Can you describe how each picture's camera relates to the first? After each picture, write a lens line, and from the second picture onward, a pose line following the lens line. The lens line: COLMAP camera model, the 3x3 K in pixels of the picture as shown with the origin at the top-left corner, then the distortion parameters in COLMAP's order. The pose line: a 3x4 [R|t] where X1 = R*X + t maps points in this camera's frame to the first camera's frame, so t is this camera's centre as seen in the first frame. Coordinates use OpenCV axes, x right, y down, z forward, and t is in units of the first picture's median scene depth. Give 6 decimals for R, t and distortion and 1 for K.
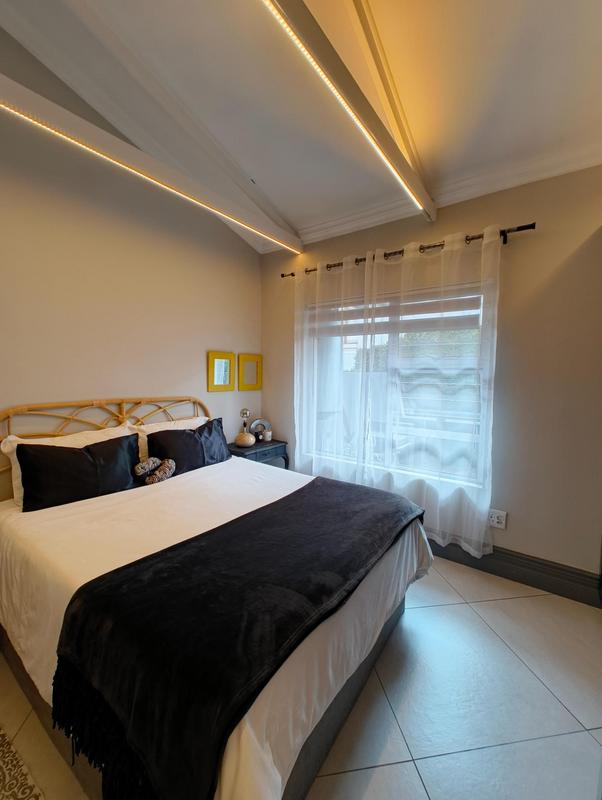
lens RADIAL K [[330.7, 0, 299.6], [0, 330.7, 401.0], [0, 0, 1]] dist [-0.002991, 0.001006]
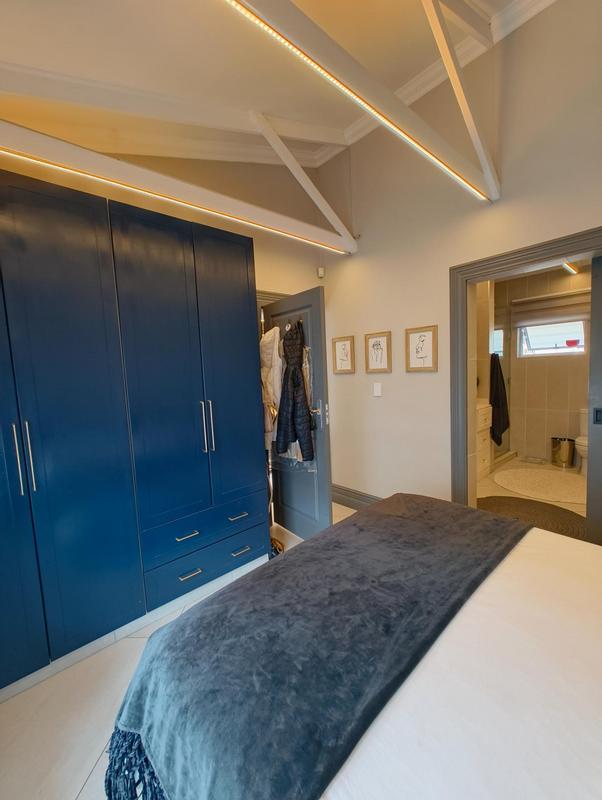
lens RADIAL K [[330.7, 0, 299.6], [0, 330.7, 401.0], [0, 0, 1]] dist [-0.002991, 0.001006]
pose [[-0.975645, 0.019001, 0.218530, -0.002538], [0.058832, 0.982407, 0.177242, -0.107256], [-0.211318, 0.185781, -0.959599, 1.059209]]
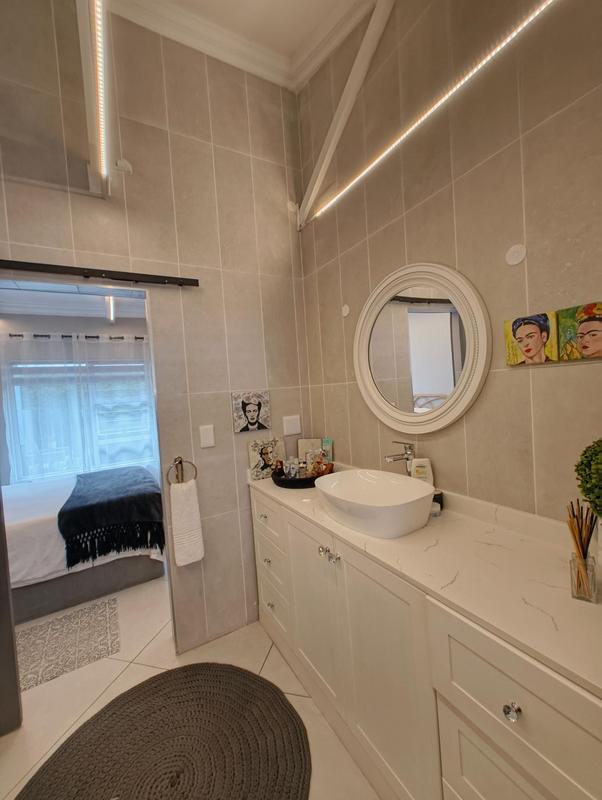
lens RADIAL K [[330.7, 0, 299.6], [0, 330.7, 401.0], [0, 0, 1]] dist [-0.002991, 0.001006]
pose [[0.419338, -0.067175, 0.905341, -0.825928], [0.151114, 0.988511, 0.003353, 0.030390], [-0.895165, 0.135404, 0.424671, -0.622881]]
